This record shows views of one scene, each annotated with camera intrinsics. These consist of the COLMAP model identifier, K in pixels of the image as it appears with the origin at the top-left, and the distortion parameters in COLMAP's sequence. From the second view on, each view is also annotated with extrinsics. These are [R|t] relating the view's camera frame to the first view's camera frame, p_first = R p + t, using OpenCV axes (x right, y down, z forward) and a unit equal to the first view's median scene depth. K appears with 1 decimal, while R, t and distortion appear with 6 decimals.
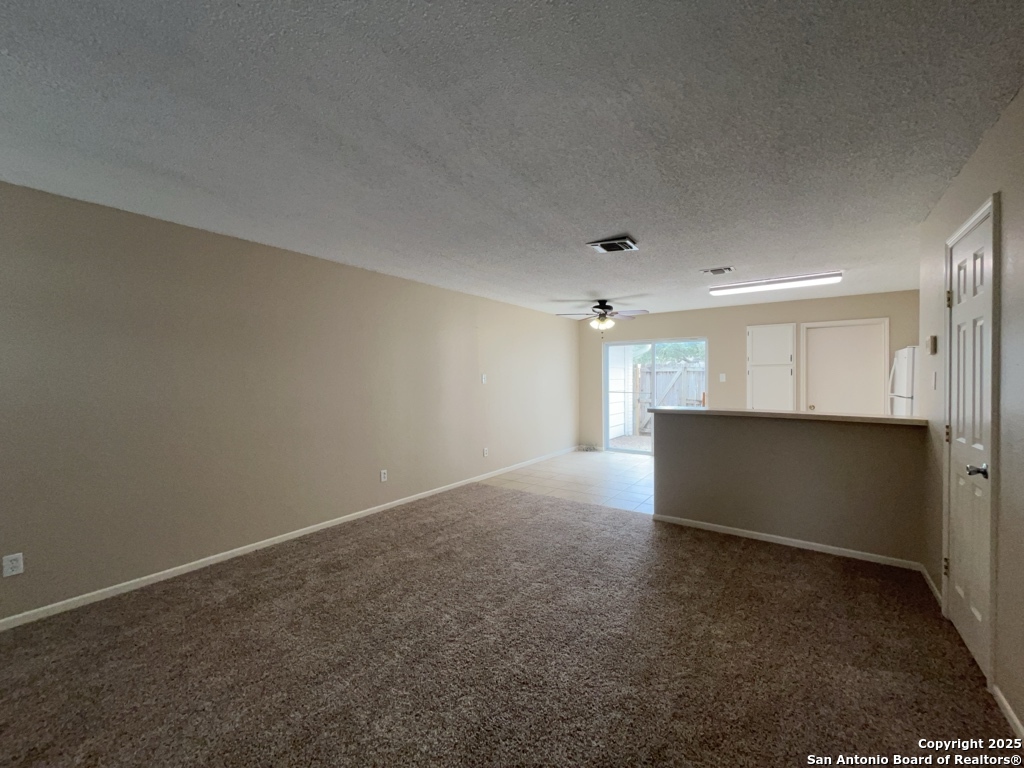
lens RADIAL K [[414.2, 0, 513.8], [0, 414.2, 381.9], [0, 0, 1]] dist [-0.002417, 0.000371]
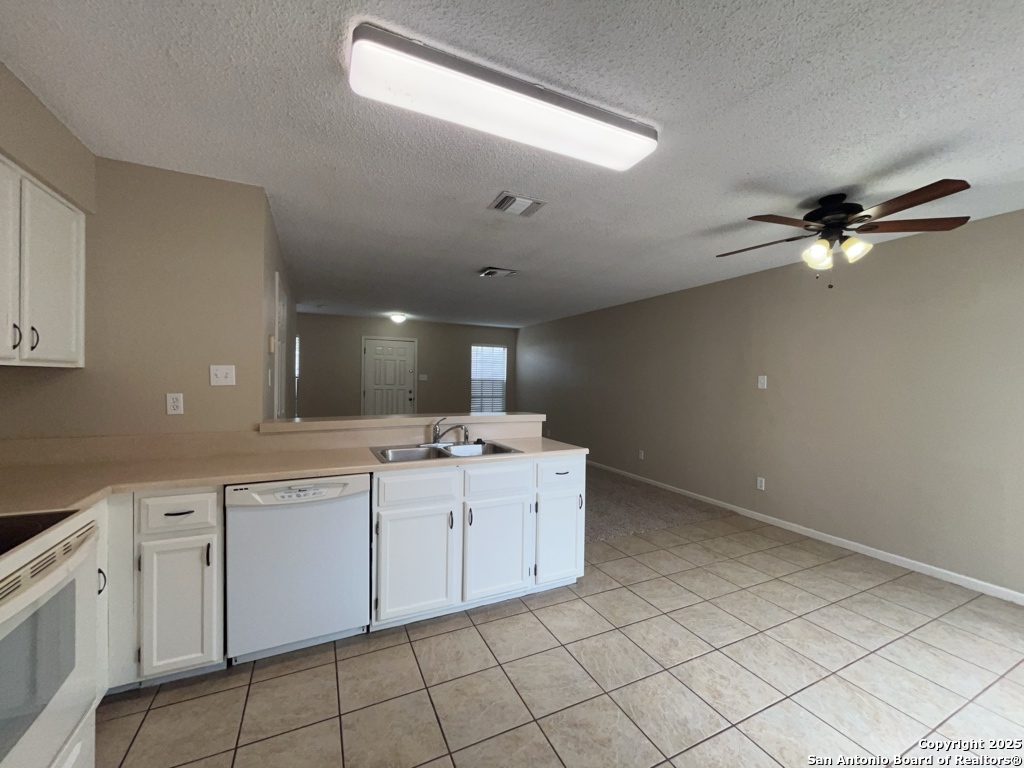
lens RADIAL K [[414.2, 0, 514.6], [0, 414.2, 385.0], [0, 0, 1]] dist [-0.002417, 0.000371]
pose [[-0.482010, 0.010362, -0.876104, 0.948694], [-0.020669, 0.999517, 0.023193, -0.012574], [0.875922, 0.029288, -0.481563, 1.198945]]
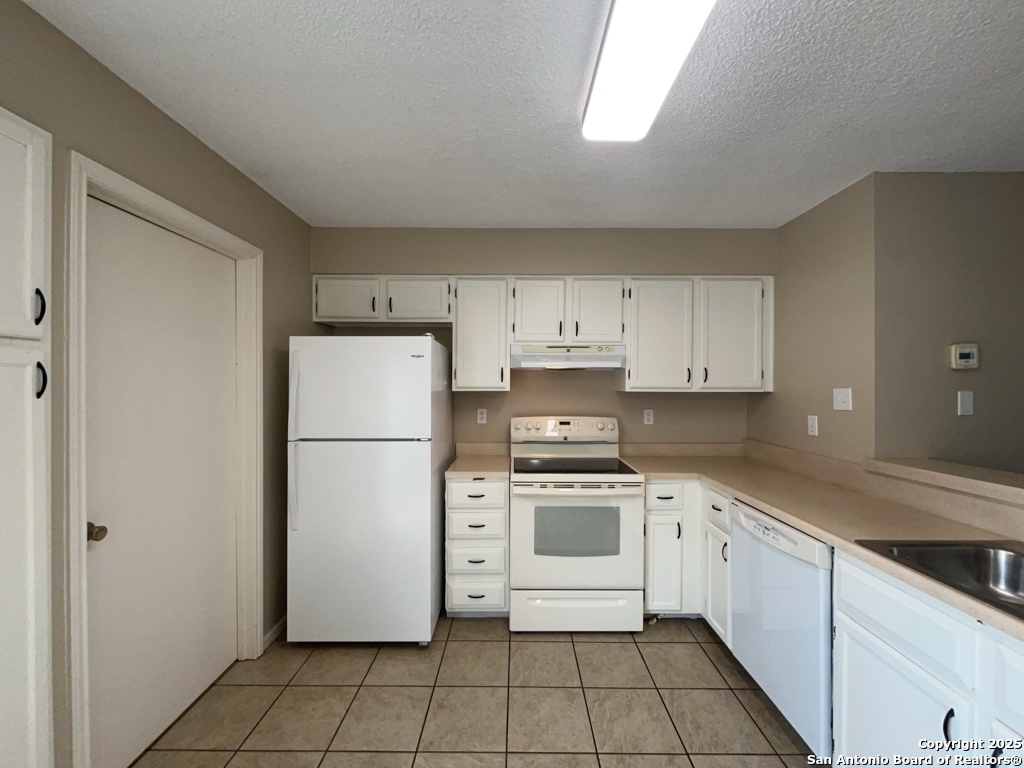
lens RADIAL K [[414.2, 0, 515.3], [0, 414.2, 386.3], [0, 0, 1]] dist [-0.002417, 0.000371]
pose [[-0.578679, 0.002461, 0.815551, 0.505309], [0.009372, 0.999949, 0.003633, -0.024984], [-0.815501, 0.009746, -0.578673, 1.216412]]
